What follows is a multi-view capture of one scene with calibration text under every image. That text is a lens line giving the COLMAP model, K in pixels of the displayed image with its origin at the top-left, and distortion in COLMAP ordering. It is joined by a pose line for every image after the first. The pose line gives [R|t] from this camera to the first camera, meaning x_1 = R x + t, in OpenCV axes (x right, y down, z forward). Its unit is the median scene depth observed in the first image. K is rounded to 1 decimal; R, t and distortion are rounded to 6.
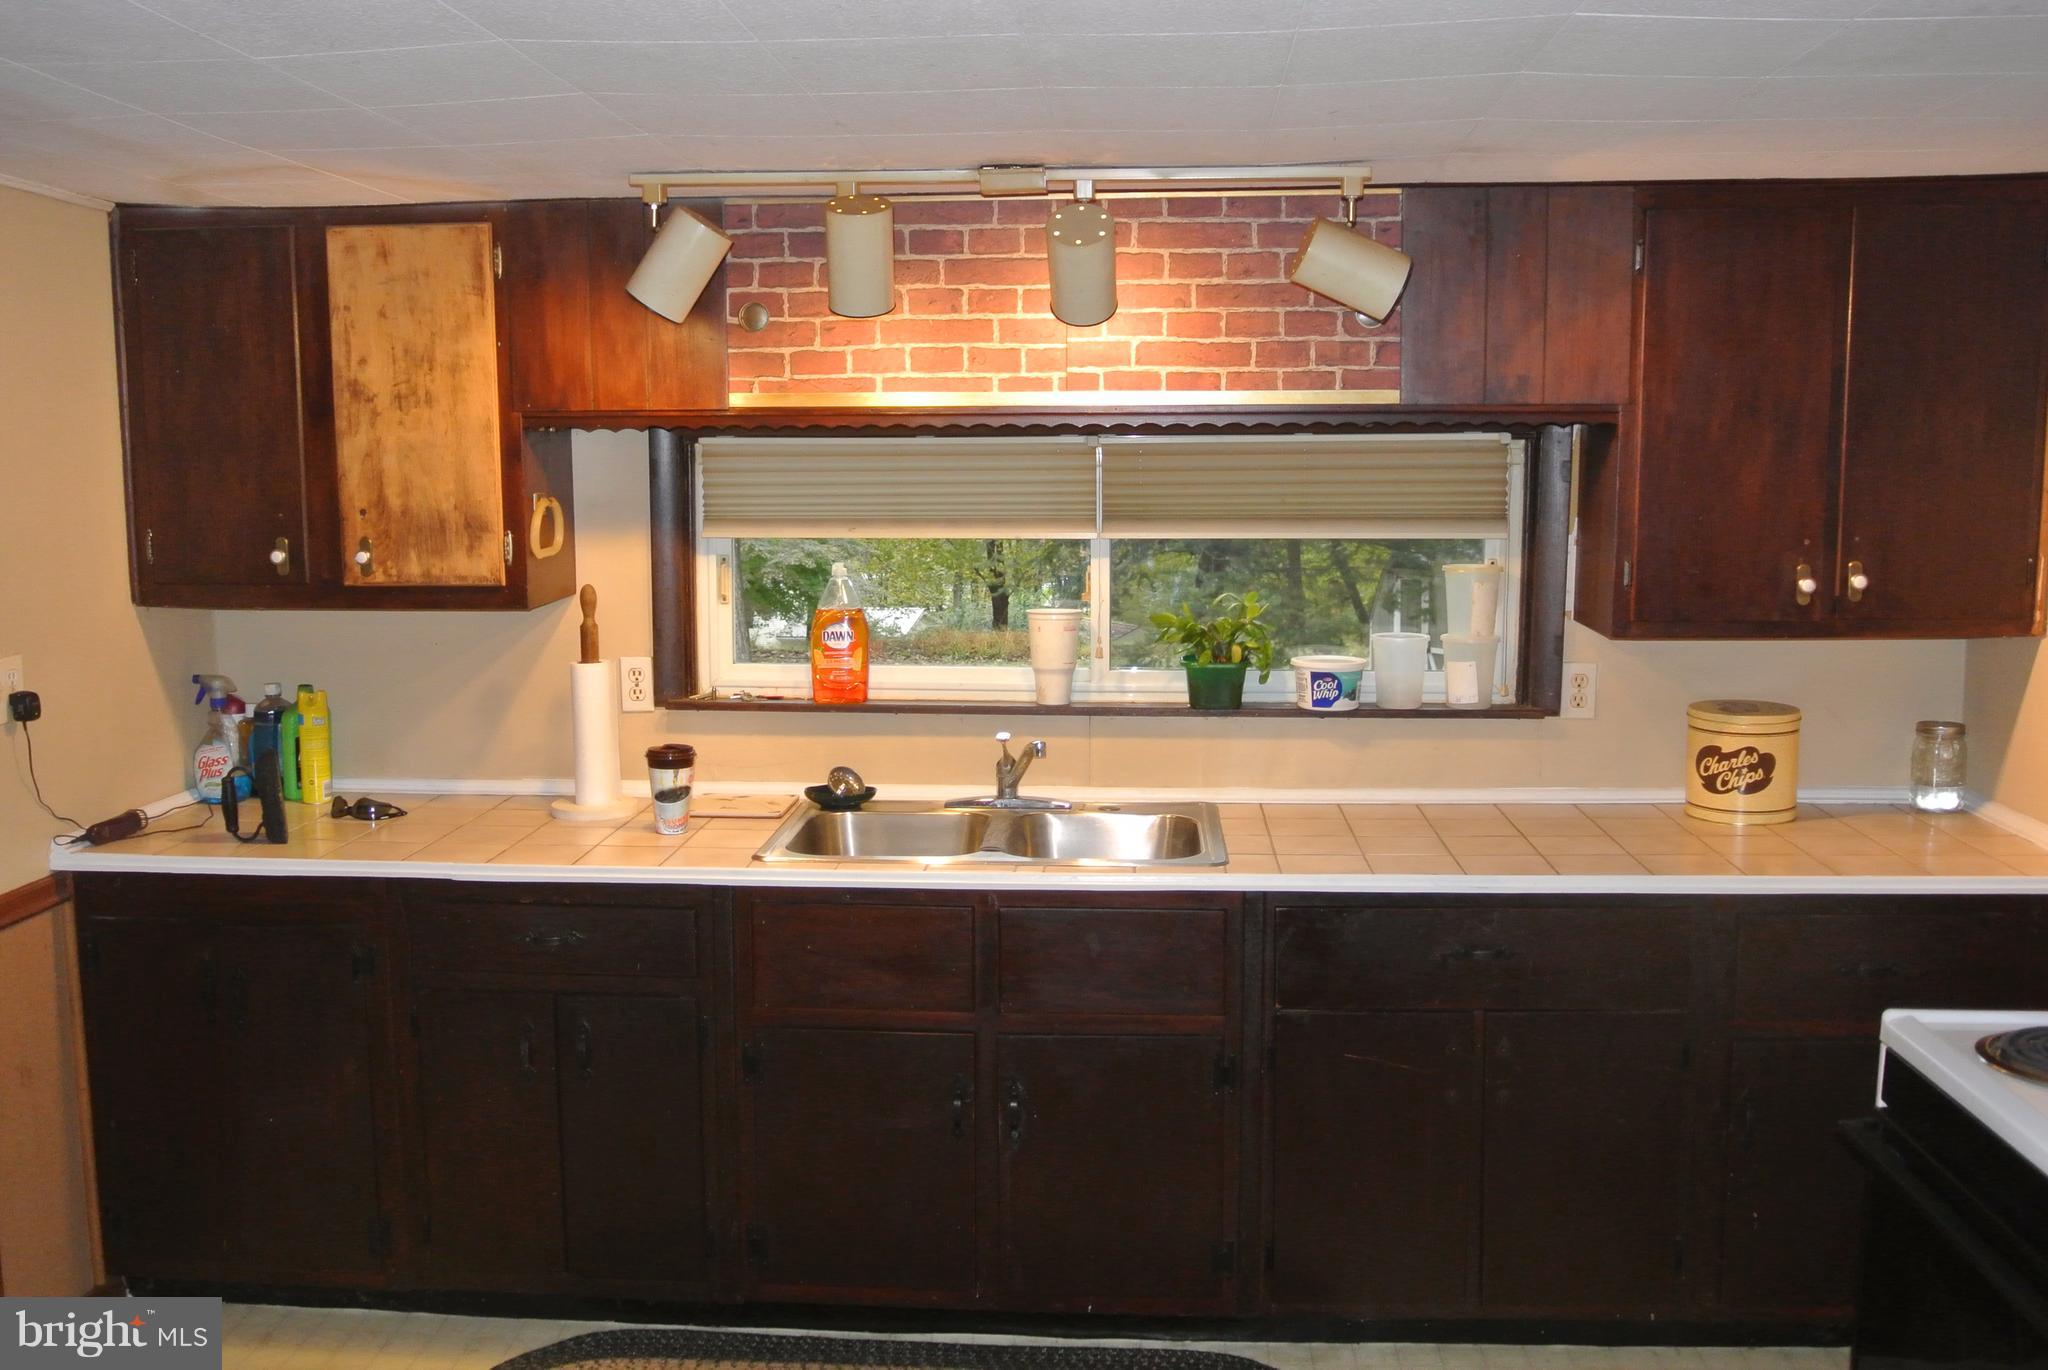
lens RADIAL K [[1894.2, 0, 1024.0], [0, 1894.2, 685.0], [0, 0, 1]] dist [-0.069637, -0.001690]
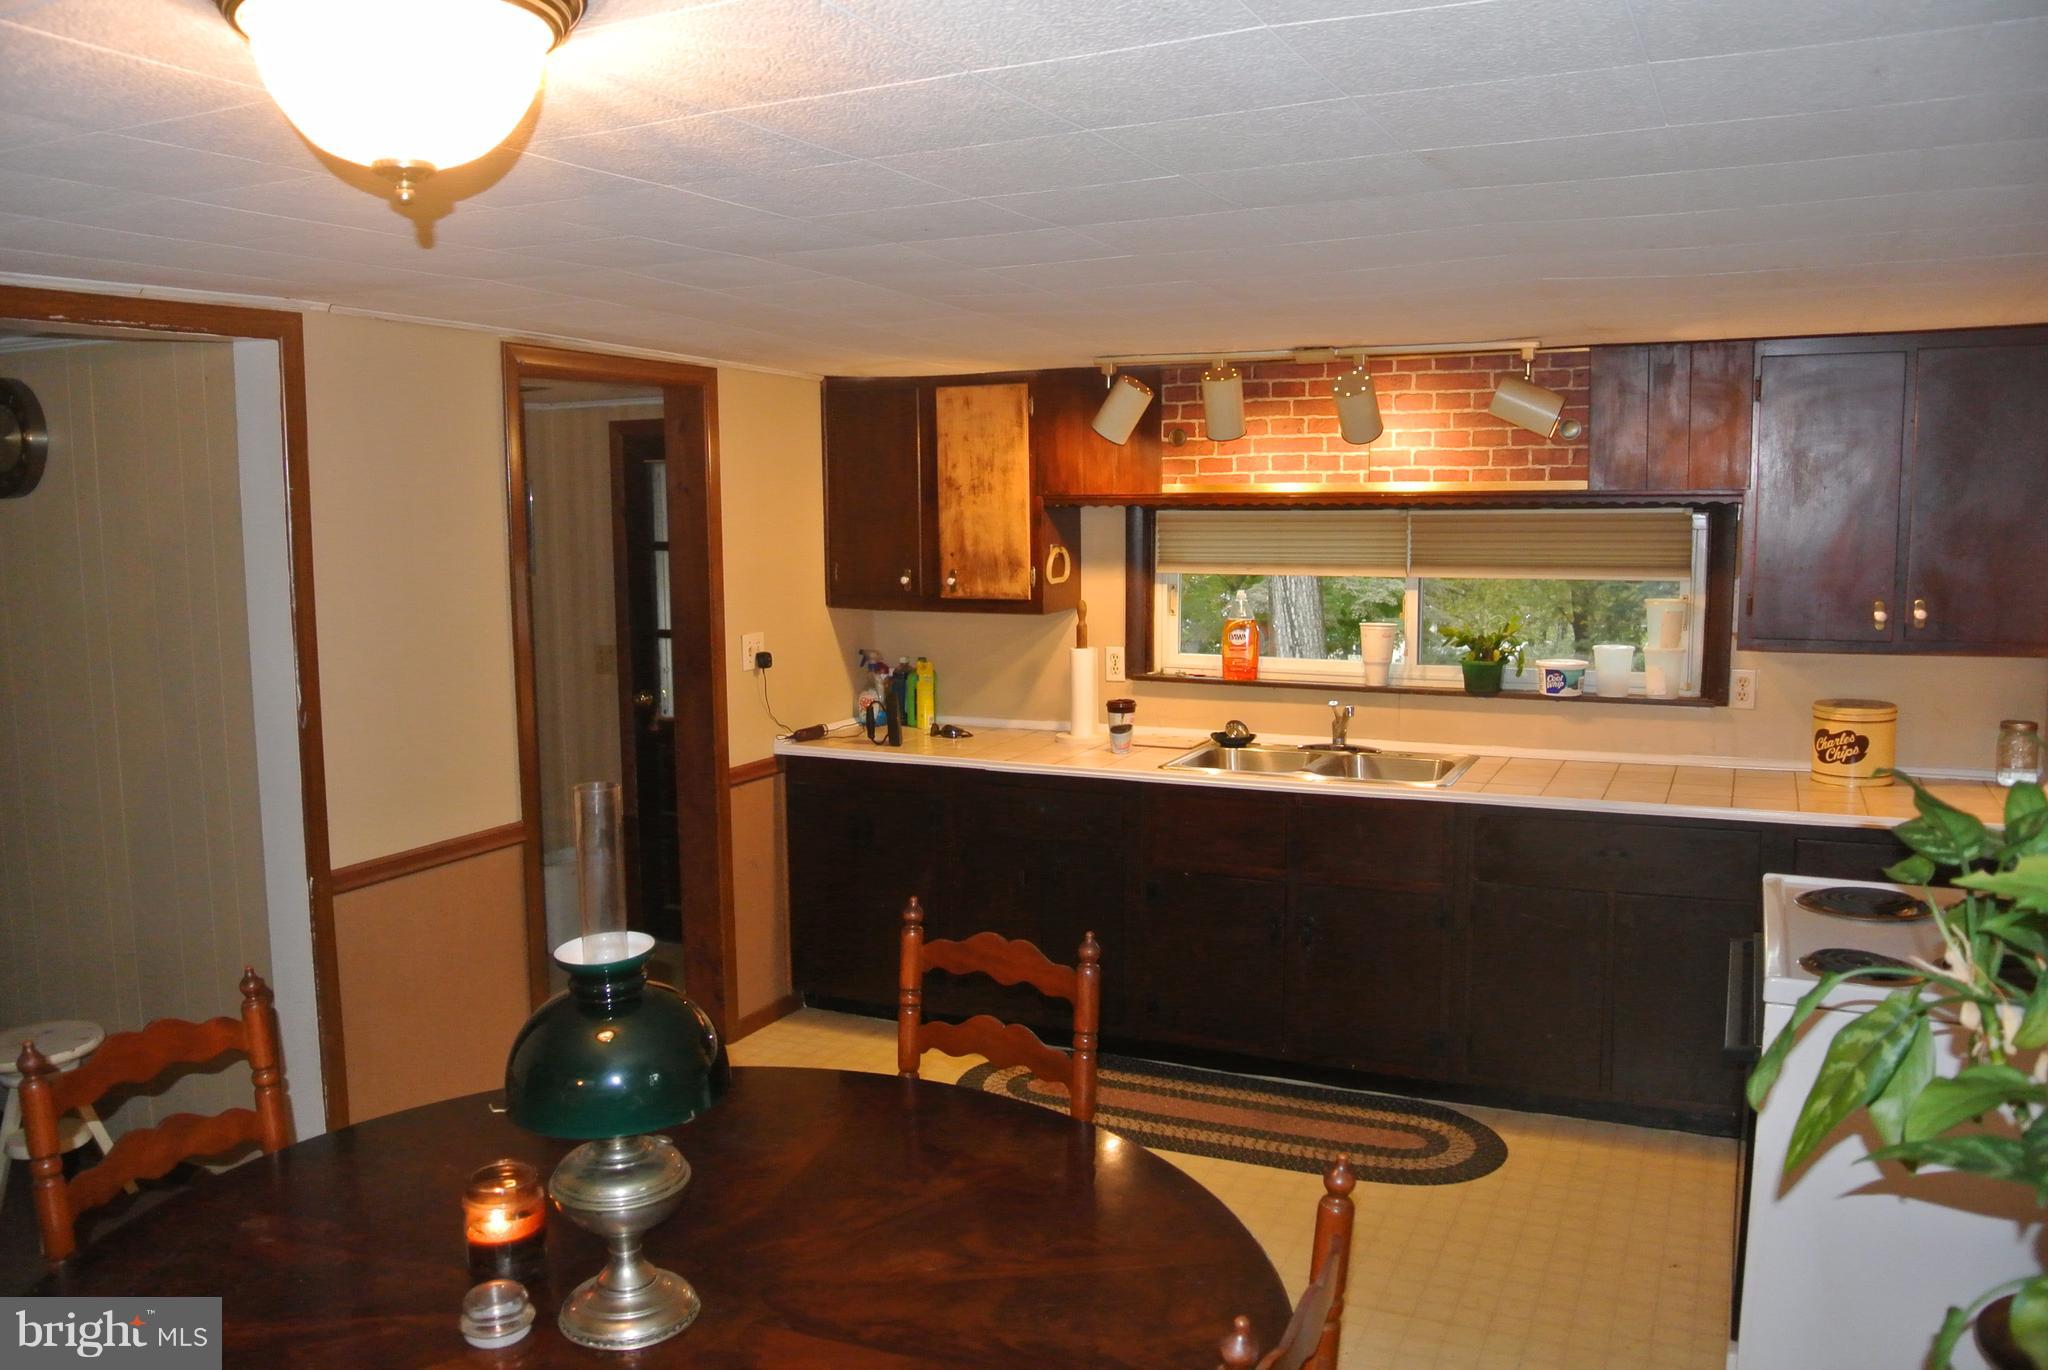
lens RADIAL K [[1600.9, 0, 1002.5], [0, 1600.9, 691.2], [0, 0, 1]] dist [-0.076720, 0.016697]
pose [[0.931528, 0.038146, -0.361664, 0.213701], [-0.041047, 0.999157, -0.000340, 0.029193], [0.361346, 0.015162, 0.932309, -0.323206]]
